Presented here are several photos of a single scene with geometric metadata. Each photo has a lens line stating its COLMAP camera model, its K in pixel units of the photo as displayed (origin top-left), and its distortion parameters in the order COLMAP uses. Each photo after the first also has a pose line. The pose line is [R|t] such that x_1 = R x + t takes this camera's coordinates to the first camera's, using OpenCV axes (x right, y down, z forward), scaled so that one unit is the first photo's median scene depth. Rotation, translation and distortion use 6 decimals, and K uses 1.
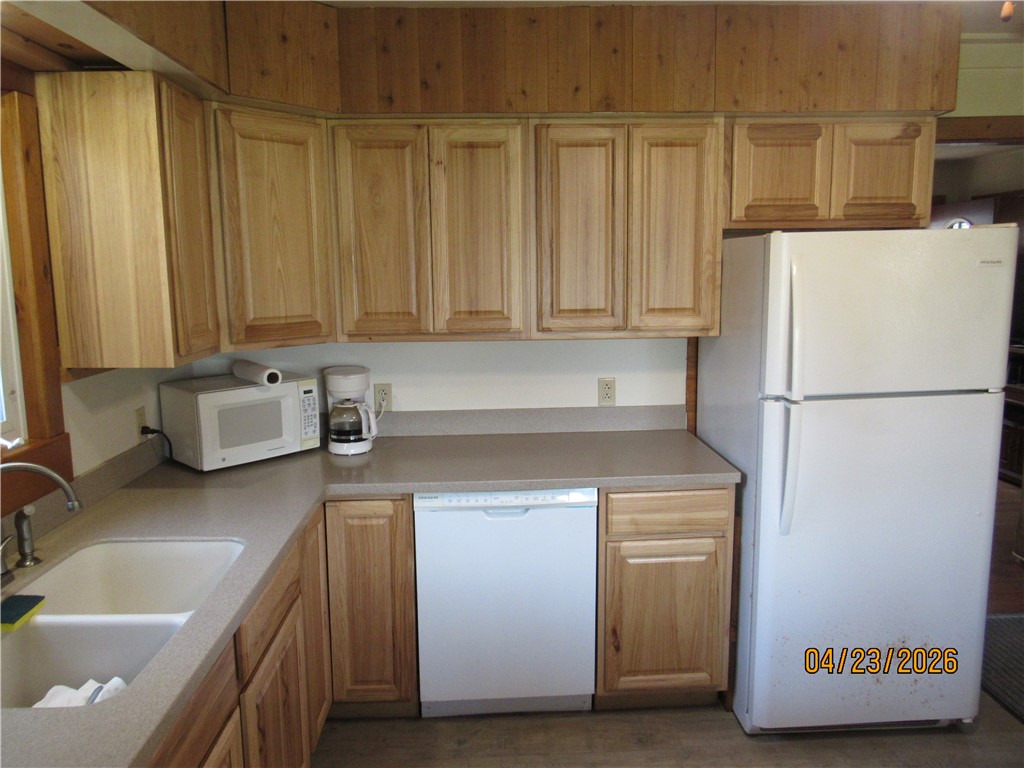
lens RADIAL K [[734.3, 0, 512.0], [0, 734.3, 384.0], [0, 0, 1]] dist [-0.025828, 0.000783]
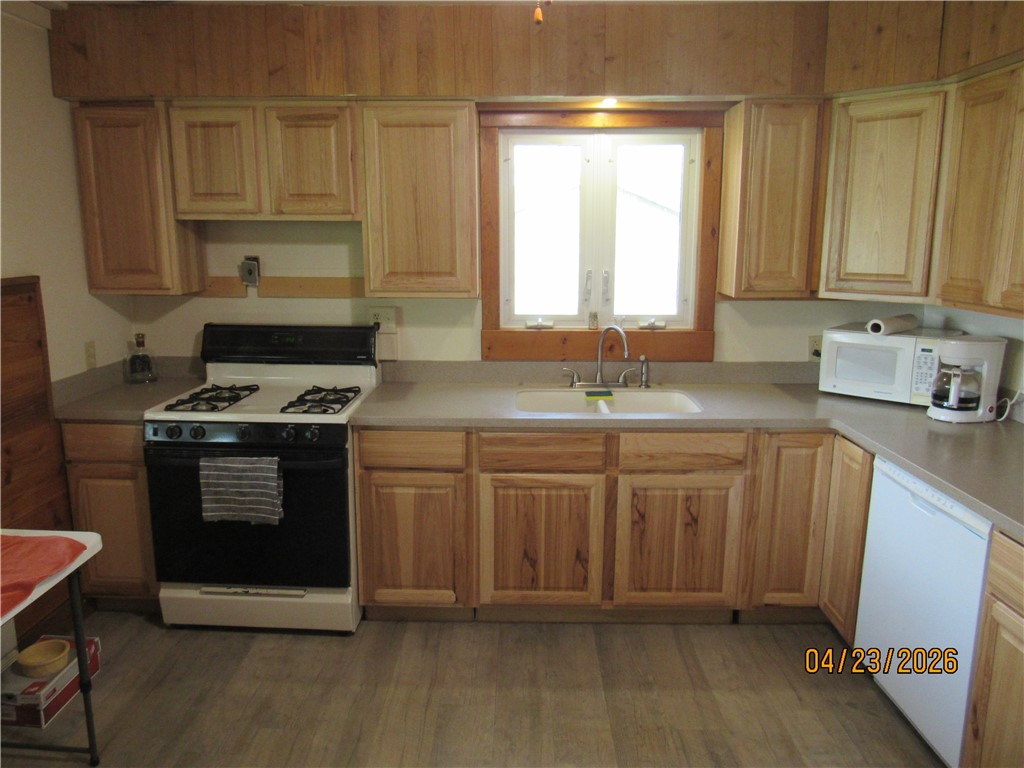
lens RADIAL K [[712.6, 0, 512.0], [0, 712.6, 384.0], [0, 0, 1]] dist [-0.043432, 0.002287]
pose [[-0.049416, 0.207207, -0.977048, 0.804891], [-0.154040, 0.964958, 0.212433, -0.070555], [0.986828, 0.161002, -0.015766, 0.475423]]
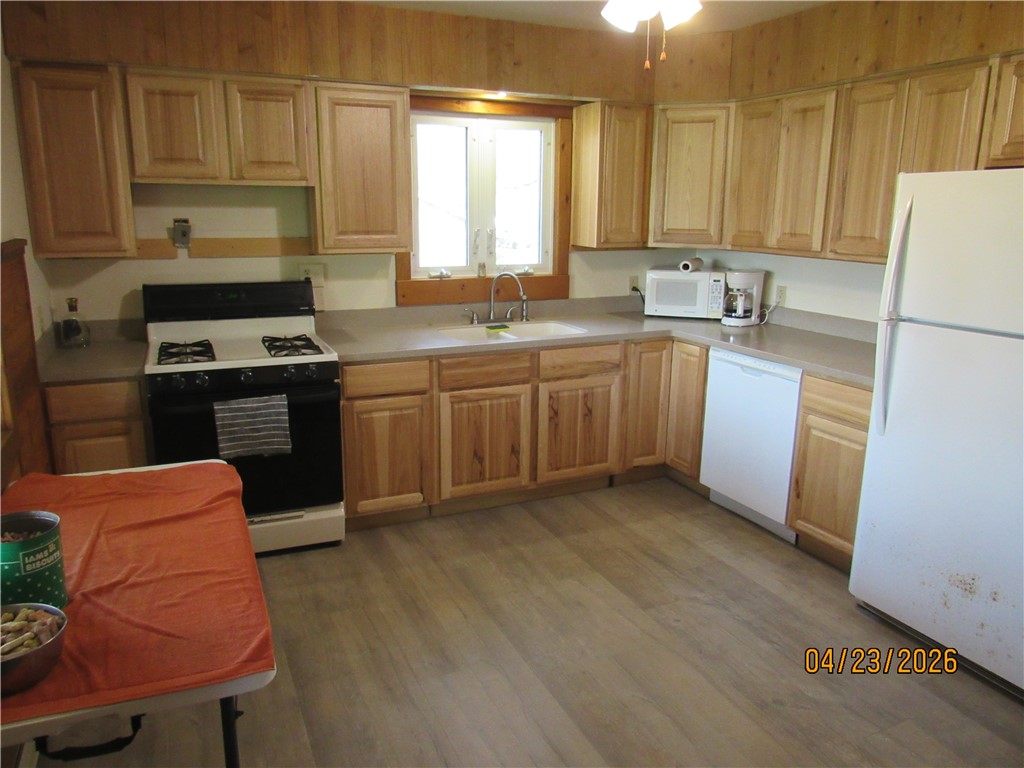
lens RADIAL K [[711.2, 0, 512.0], [0, 711.2, 384.0], [0, 0, 1]] dist [-0.054455, -0.000048]
pose [[0.386948, 0.235687, -0.891472, 1.024870], [-0.153840, 0.969734, 0.189603, 0.005929], [0.909178, 0.063778, 0.411495, -0.000054]]
